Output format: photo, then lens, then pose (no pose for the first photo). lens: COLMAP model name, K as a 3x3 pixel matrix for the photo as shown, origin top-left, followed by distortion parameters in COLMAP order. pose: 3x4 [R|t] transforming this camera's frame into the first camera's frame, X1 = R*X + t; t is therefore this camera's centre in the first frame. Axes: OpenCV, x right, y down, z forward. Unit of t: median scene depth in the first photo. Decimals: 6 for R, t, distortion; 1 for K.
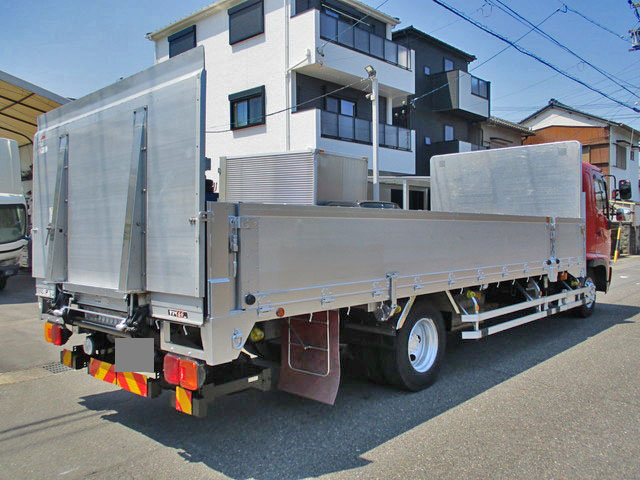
lens RADIAL K [[546.1, 0, 322.5], [0, 546.1, 239.0], [0, 0, 1]] dist [-0.015776, -0.006604]
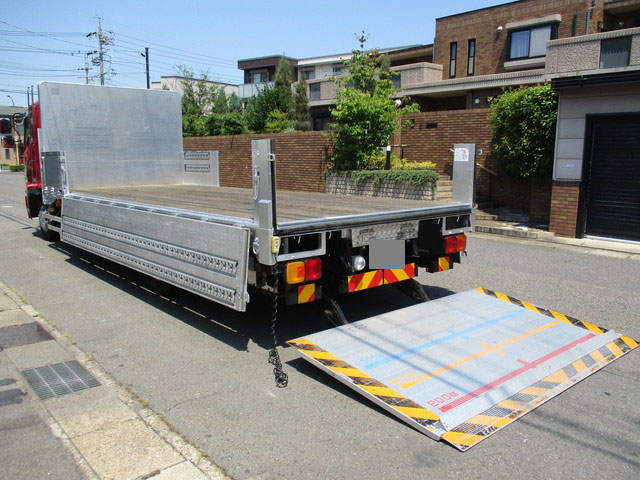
lens RADIAL K [[546.1, 0, 324.2], [0, 546.1, 240.0], [0, 0, 1]] dist [-0.015776, -0.006604]
pose [[0.113645, -0.142669, 0.983224, -0.297942], [0.019457, 0.989766, 0.141369, -0.002433], [-0.993331, 0.003065, 0.115258, 0.182172]]
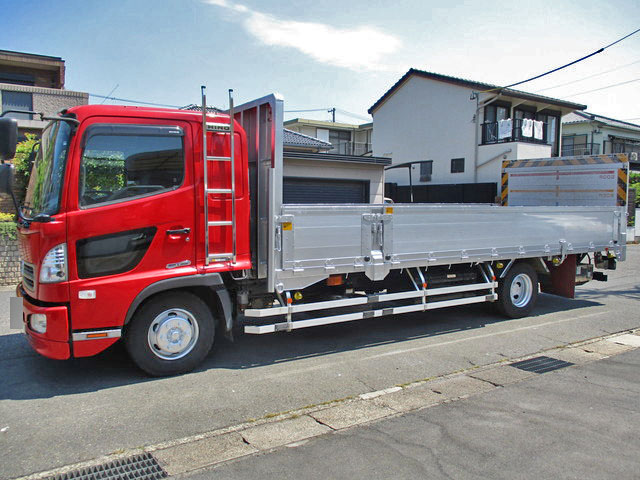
lens RADIAL K [[546.1, 0, 320.2], [0, 546.1, 241.0], [0, 0, 1]] dist [-0.015776, -0.006604]
pose [[-0.973902, -0.016631, 0.226359, -0.085116], [0.004348, 0.995762, 0.091866, -0.018307], [-0.226927, 0.090453, -0.969702, 0.576702]]
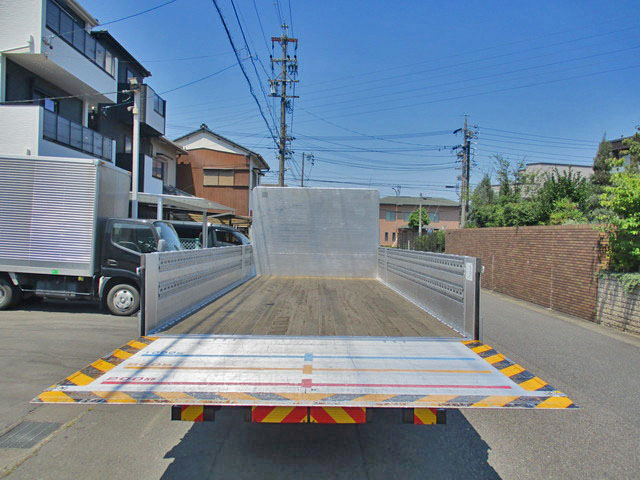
lens RADIAL K [[546.1, 0, 317.2], [0, 546.1, 240.8], [0, 0, 1]] dist [-0.015776, -0.006604]
pose [[0.733964, 0.018829, 0.678928, -0.200009], [-0.014276, 0.999823, -0.012295, -0.012487], [-0.679039, -0.000669, 0.734102, 0.040068]]
